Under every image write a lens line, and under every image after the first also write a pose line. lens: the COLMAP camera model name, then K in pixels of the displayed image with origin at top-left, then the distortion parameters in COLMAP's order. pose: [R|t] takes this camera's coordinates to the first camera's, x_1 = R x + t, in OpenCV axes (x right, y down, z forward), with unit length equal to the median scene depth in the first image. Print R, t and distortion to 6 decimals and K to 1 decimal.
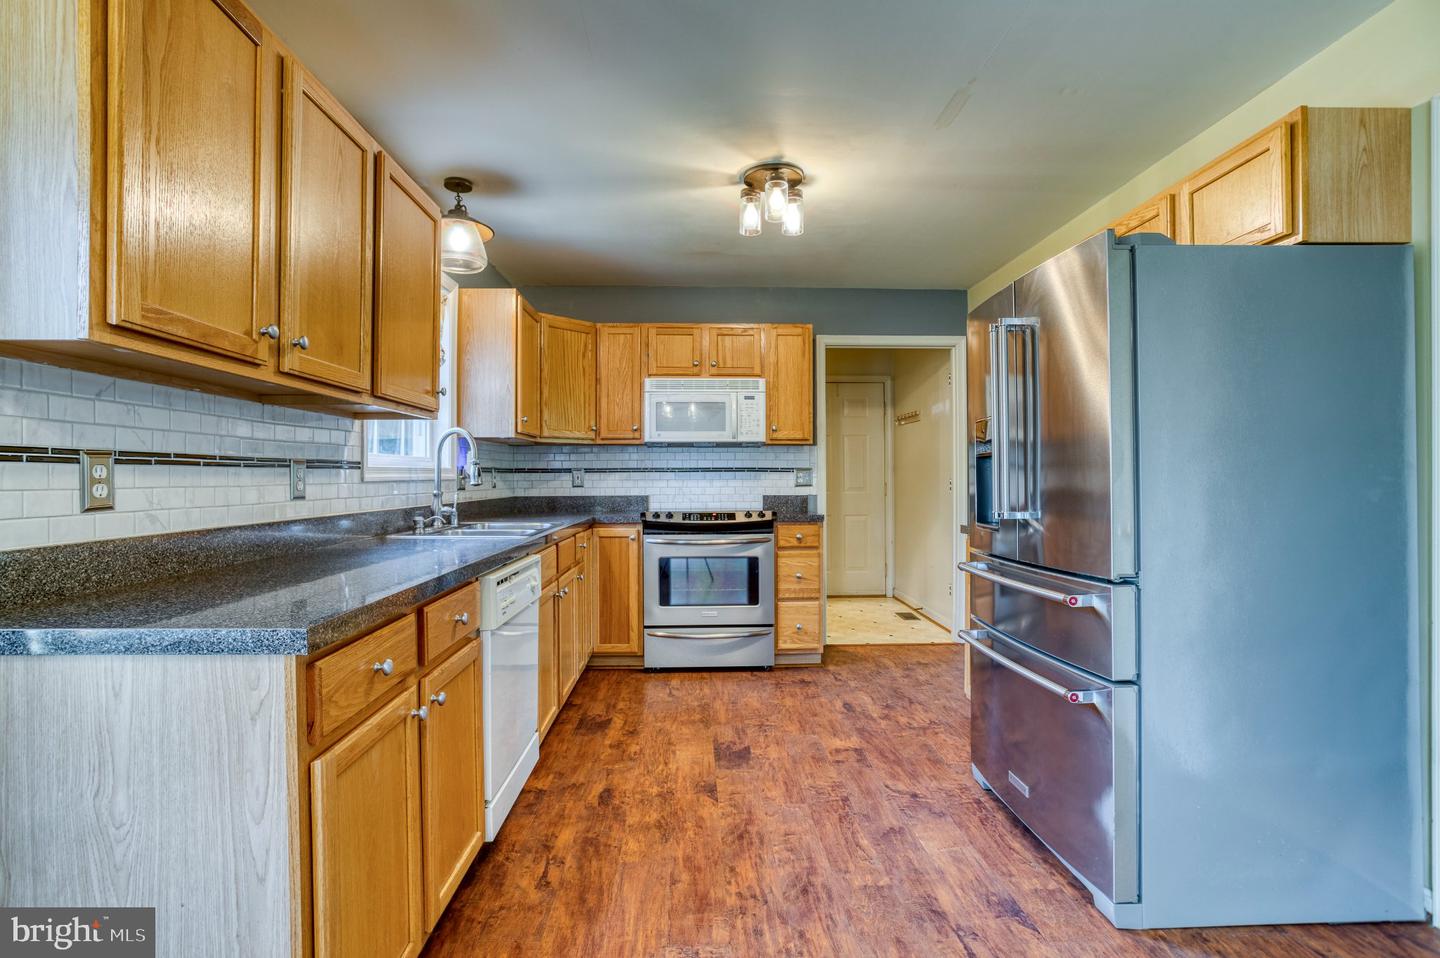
lens RADIAL K [[674.1, 0, 720.8], [0, 674.1, 465.5], [0, 0, 1]] dist [-0.056692, 0.027266]
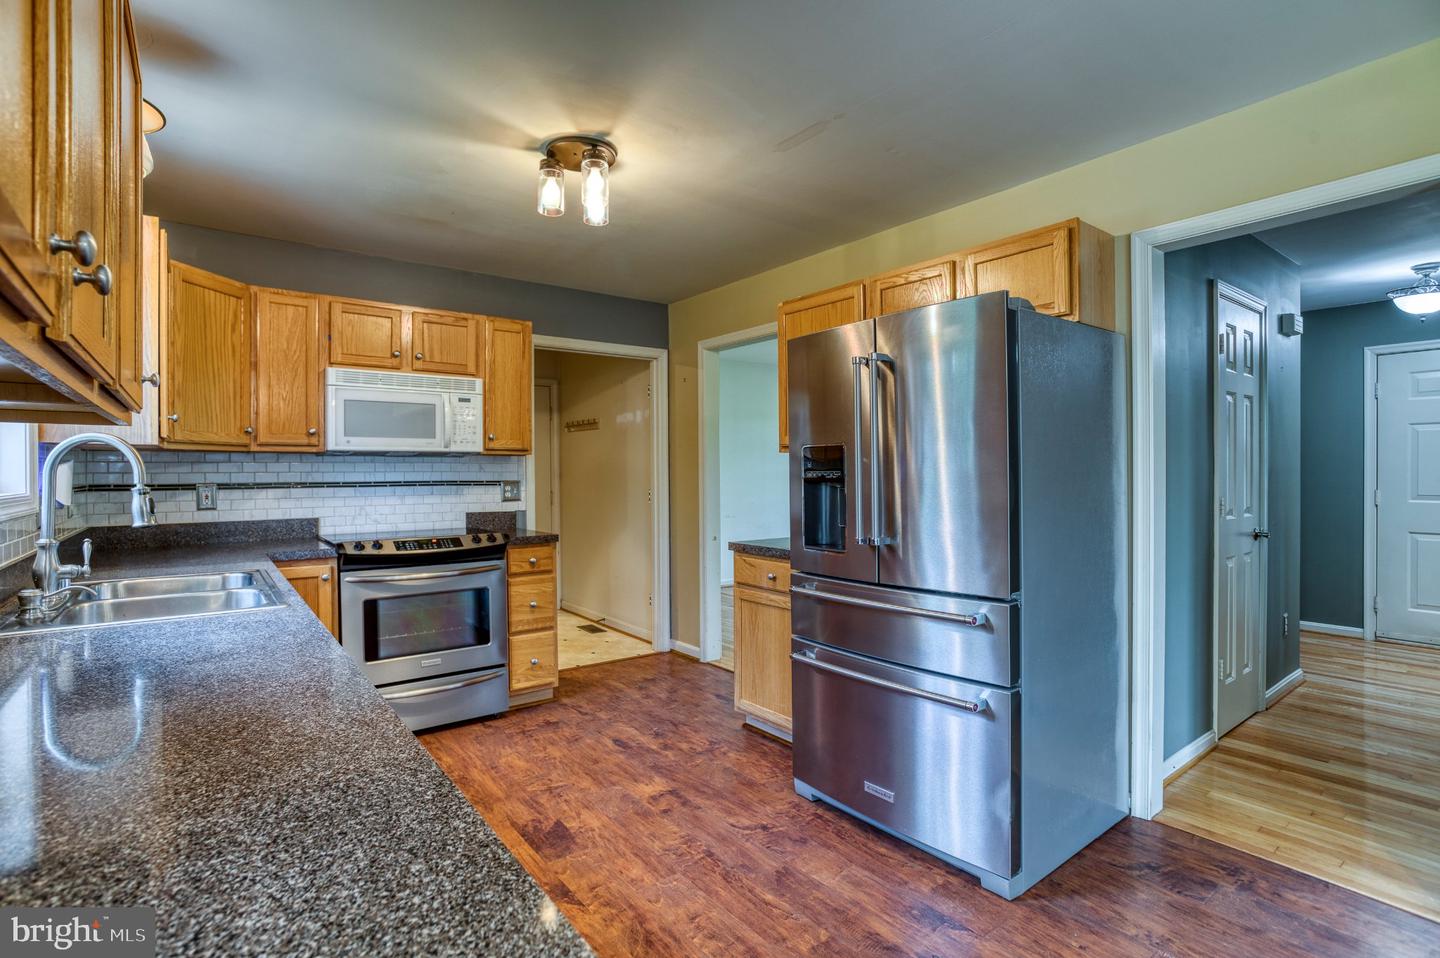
lens RADIAL K [[674.1, 0, 720.8], [0, 674.1, 465.5], [0, 0, 1]] dist [-0.056692, 0.027266]
pose [[0.825006, 0.005382, 0.565098, -0.179906], [-0.005577, 0.999983, -0.001383, -0.019830], [-0.565096, -0.002011, 0.825023, 0.129581]]
